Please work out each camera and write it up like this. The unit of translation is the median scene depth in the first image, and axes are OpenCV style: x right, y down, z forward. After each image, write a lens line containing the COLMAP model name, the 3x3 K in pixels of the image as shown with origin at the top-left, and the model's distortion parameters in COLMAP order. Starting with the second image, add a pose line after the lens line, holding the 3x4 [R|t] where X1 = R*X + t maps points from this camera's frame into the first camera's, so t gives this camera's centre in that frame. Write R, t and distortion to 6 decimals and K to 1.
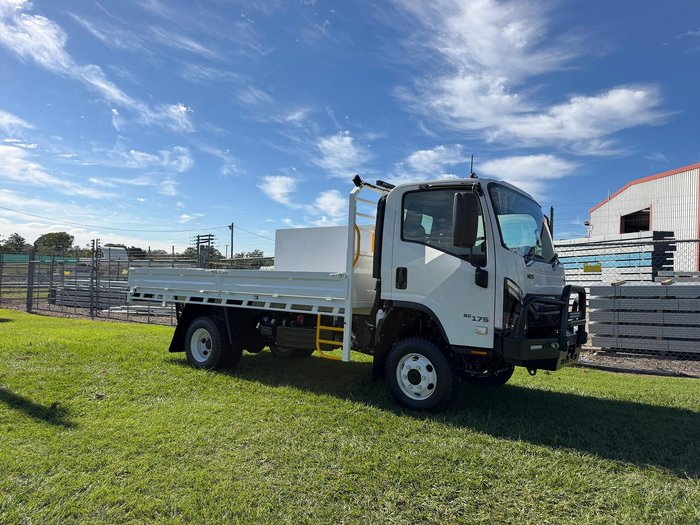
lens RADIAL K [[456.5, 0, 373.9], [0, 456.5, 275.3], [0, 0, 1]] dist [0.060128, -0.095785]
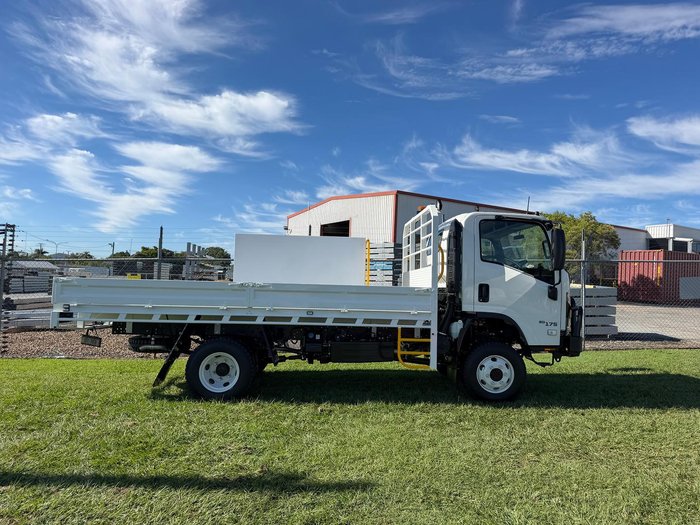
lens RADIAL K [[503.5, 0, 350.0], [0, 503.5, 262.5], [0, 0, 1]] dist [-0.000428, -0.000934]
pose [[0.798011, 0.023458, 0.602186, -0.950419], [-0.010723, 0.999637, -0.024731, -0.034441], [-0.602547, 0.013278, 0.797973, 0.155203]]
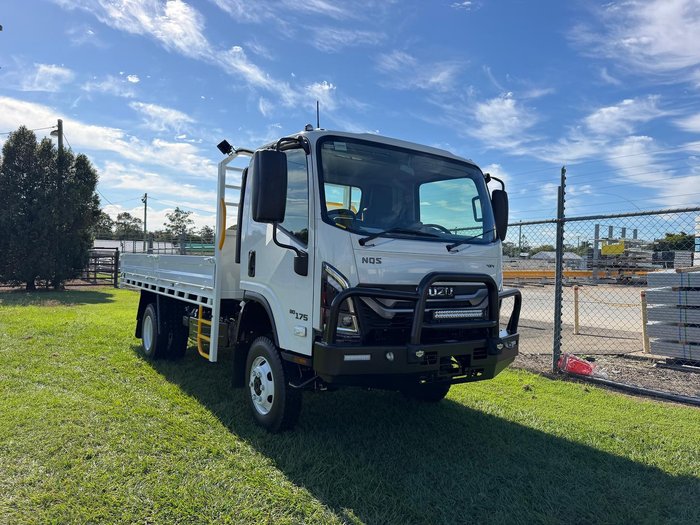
lens RADIAL K [[517.4, 0, 345.5], [0, 517.4, 282.3], [0, 0, 1]] dist [-0.000852, 0.002023]
pose [[0.931207, 0.014203, -0.364213, 0.520941], [-0.001525, 0.999384, 0.035073, 0.006911], [0.364487, -0.032105, 0.930655, 0.194281]]
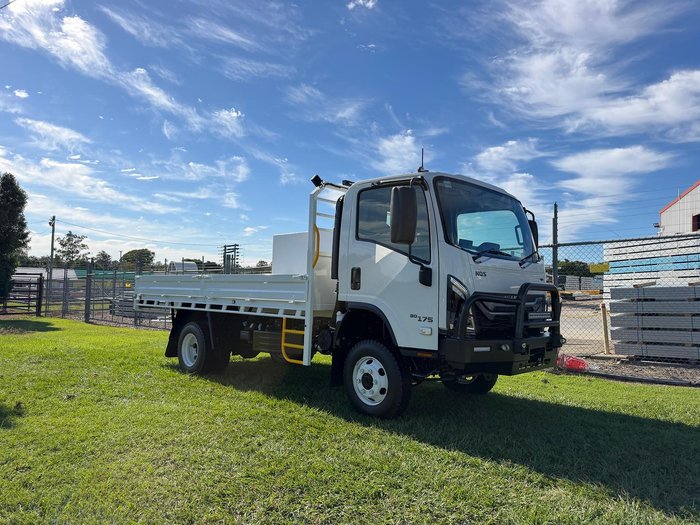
lens RADIAL K [[506.5, 0, 353.4], [0, 506.5, 278.3], [0, 0, 1]] dist [0.051617, -0.056286]
pose [[0.983614, -0.011744, -0.179905, 0.234464], [0.007921, 0.999728, -0.021955, 0.027561], [0.180114, 0.020170, 0.983439, -0.052383]]
